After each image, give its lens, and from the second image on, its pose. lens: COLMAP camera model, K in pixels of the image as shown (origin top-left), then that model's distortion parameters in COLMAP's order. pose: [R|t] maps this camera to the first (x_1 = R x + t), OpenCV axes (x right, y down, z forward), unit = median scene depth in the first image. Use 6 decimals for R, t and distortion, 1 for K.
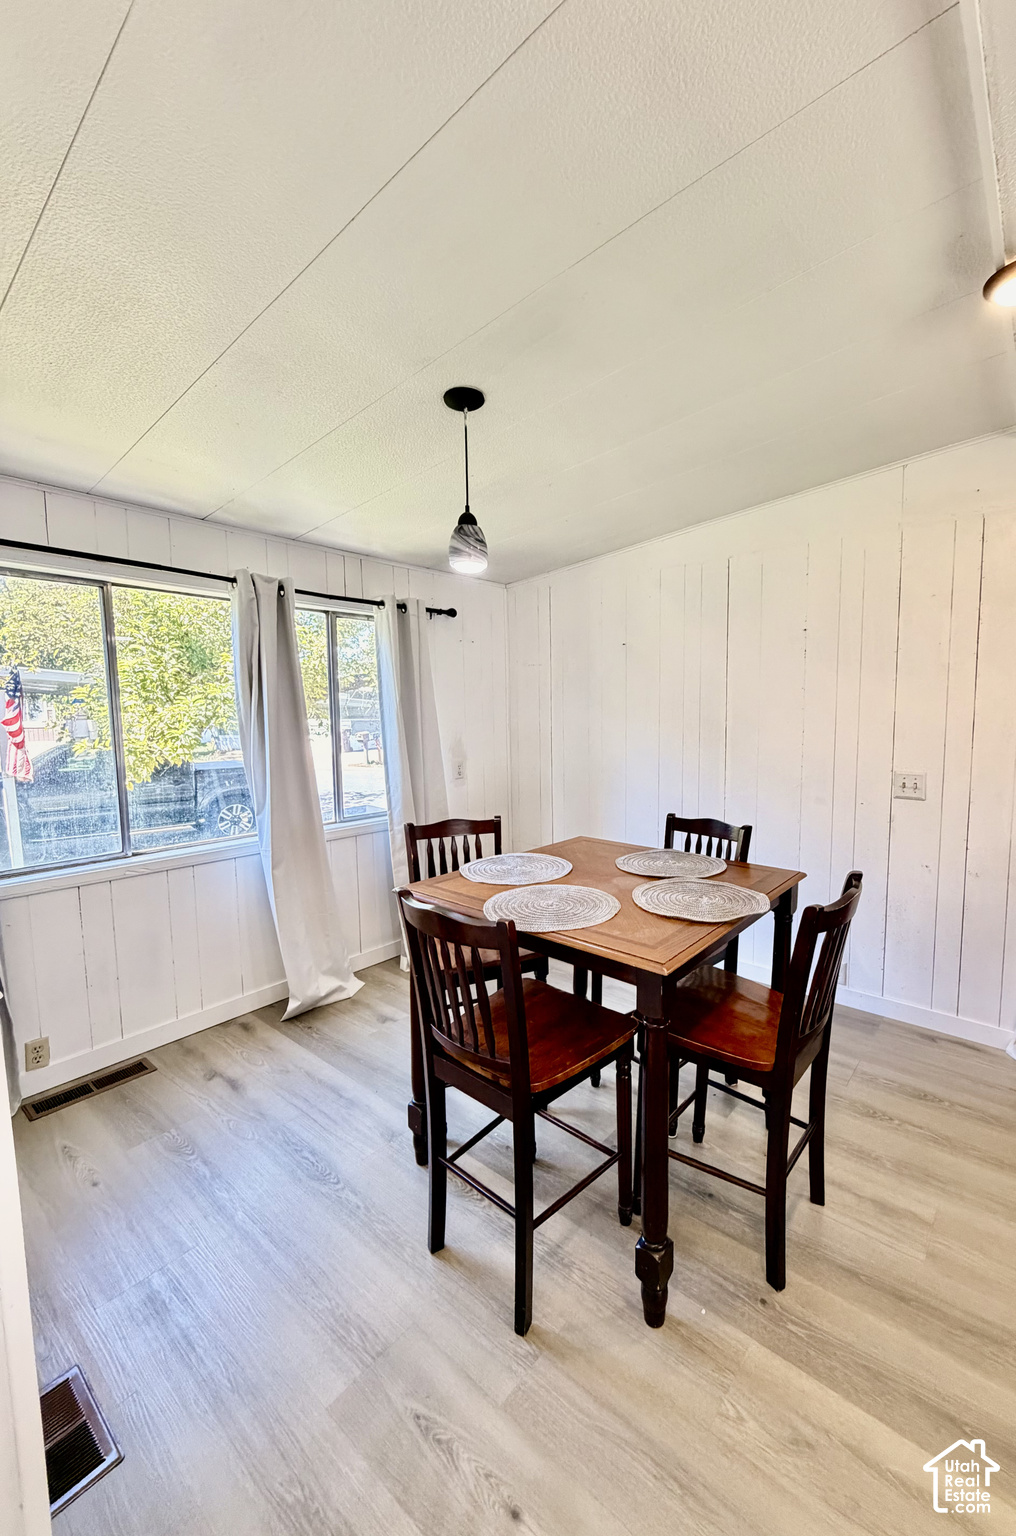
lens RADIAL K [[613.9, 0, 579.9], [0, 613.9, 761.1], [0, 0, 1]] dist [0.001323, -0.001023]
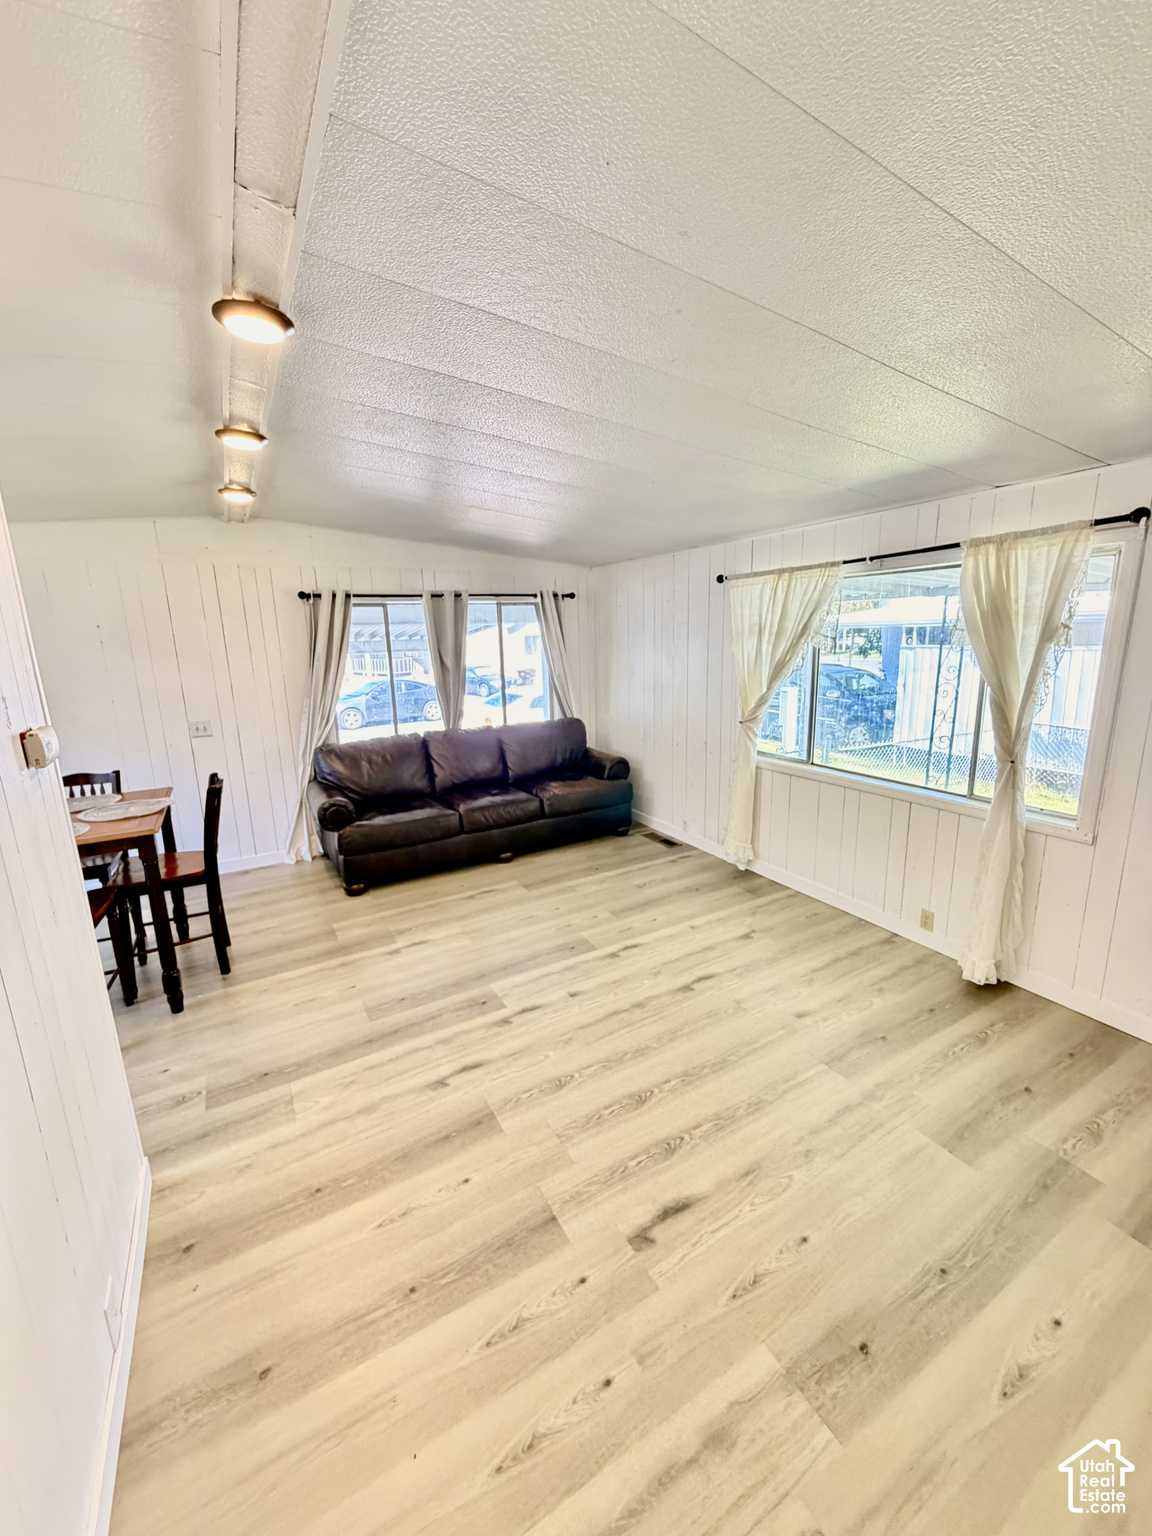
lens RADIAL K [[614.7, 0, 575.7], [0, 614.7, 762.8], [0, 0, 1]] dist [-0.000904, 0.000472]
pose [[0.395496, -0.201233, 0.896152, -0.625493], [0.112055, 0.978986, 0.170380, -0.041770], [-0.911606, 0.033033, 0.409735, -0.639063]]
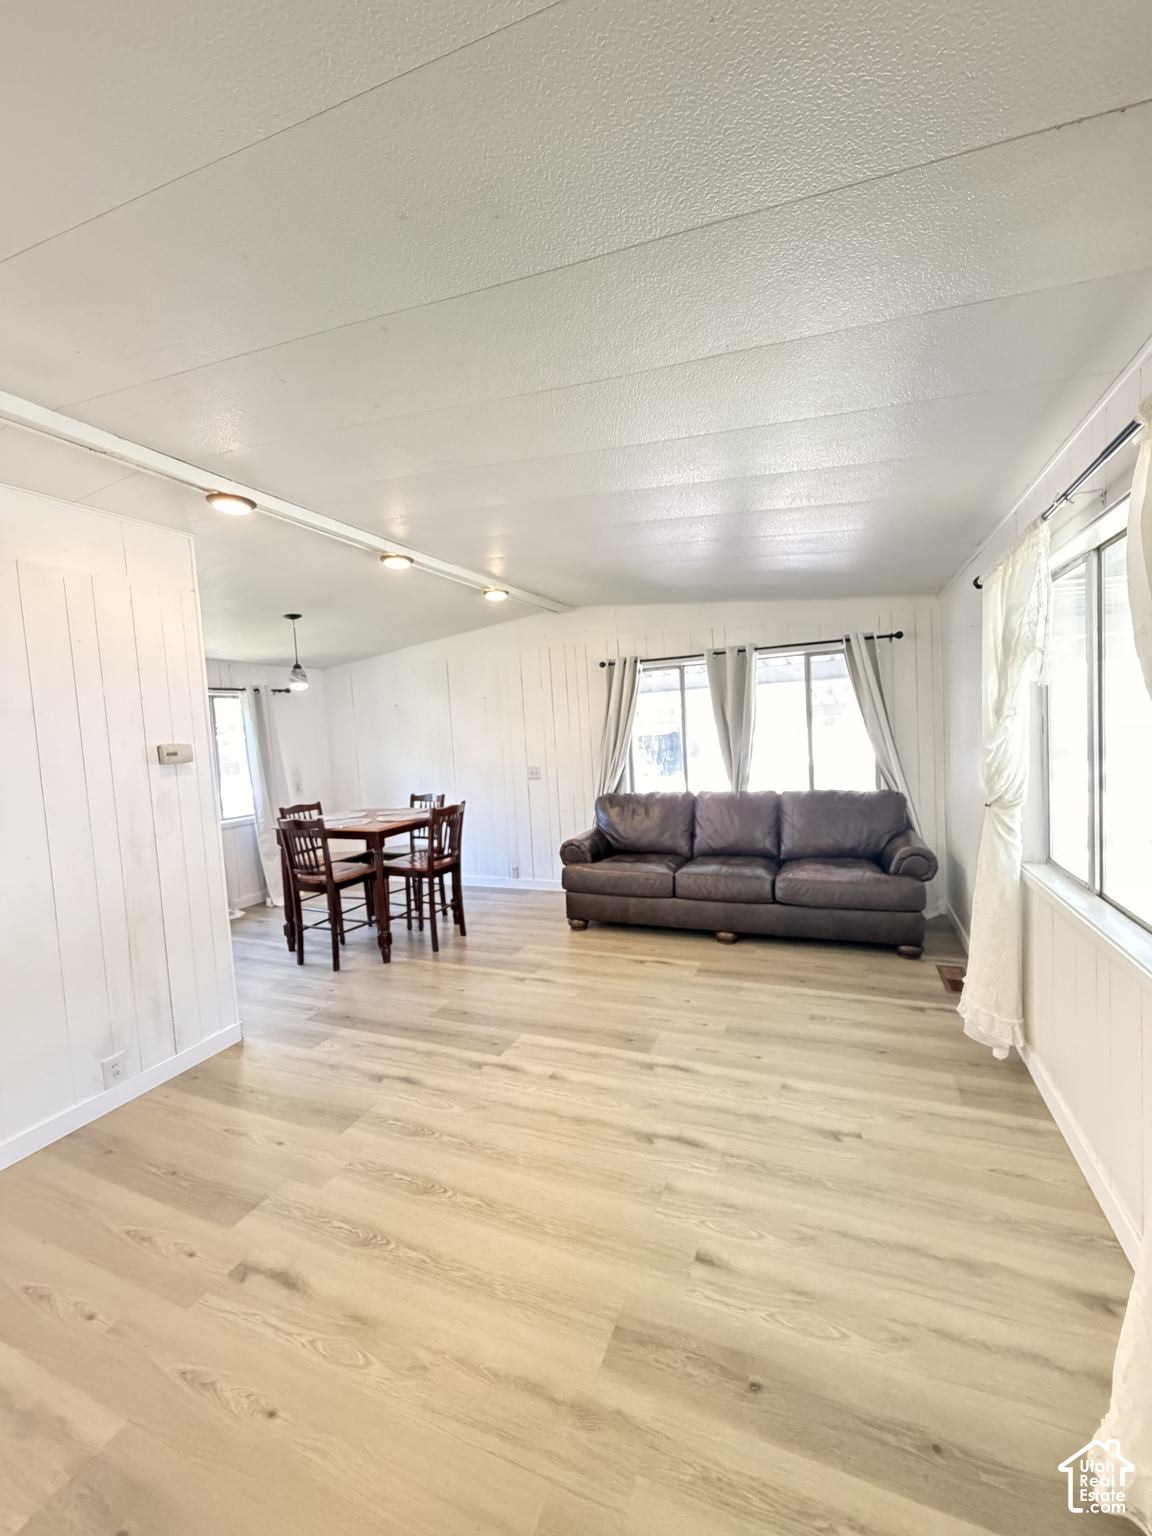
lens RADIAL K [[614.7, 0, 576.1], [0, 614.7, 762.4], [0, 0, 1]] dist [-0.000904, 0.000472]
pose [[0.969523, -0.063661, 0.236585, 0.222844], [0.074356, 0.996562, -0.036554, 0.109911], [-0.233445, 0.053031, 0.970923, -1.238057]]
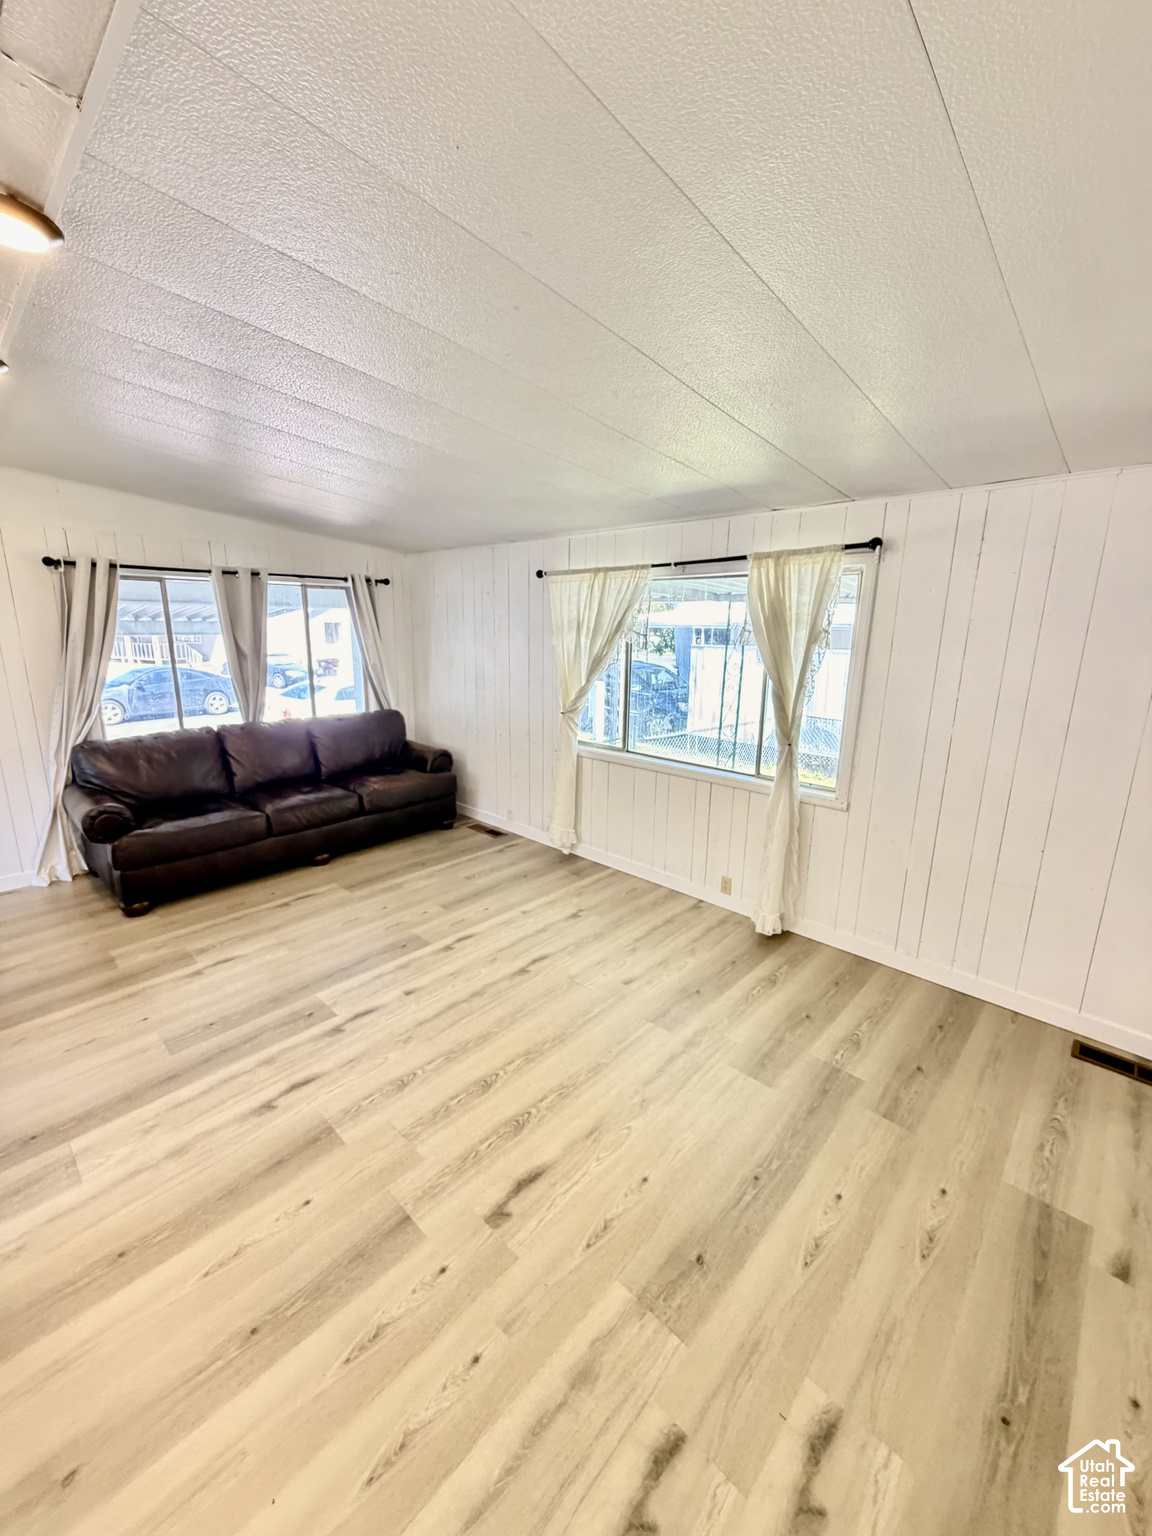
lens RADIAL K [[614.7, 0, 576.2], [0, 614.7, 763.0], [0, 0, 1]] dist [-0.000904, 0.000472]
pose [[0.105111, -0.218600, 0.970137, -0.649762], [0.079718, 0.974254, 0.210890, -0.041452], [-0.991260, 0.055171, 0.119831, -0.605526]]
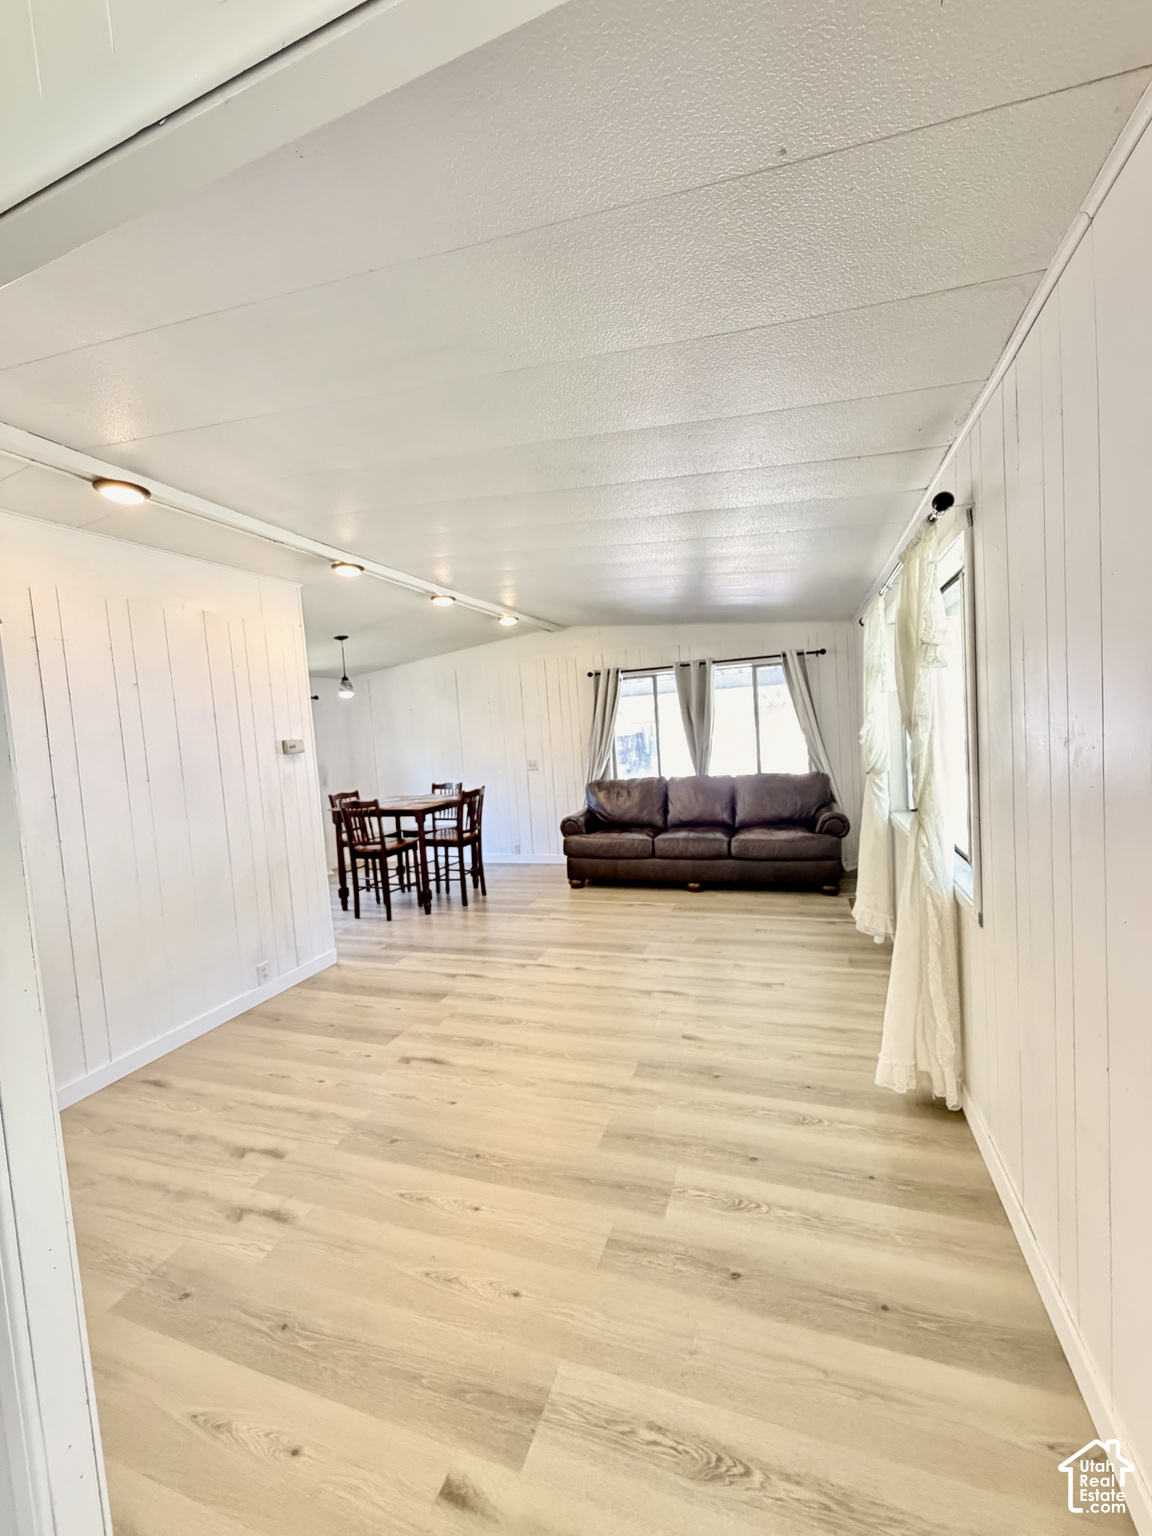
lens RADIAL K [[614.7, 0, 575.2], [0, 614.7, 763.2], [0, 0, 1]] dist [-0.000904, 0.000472]
pose [[0.953256, -0.076777, 0.292246, -0.024243], [0.090671, 0.995291, -0.034276, 0.159870], [-0.288238, 0.059172, 0.955729, -1.674640]]
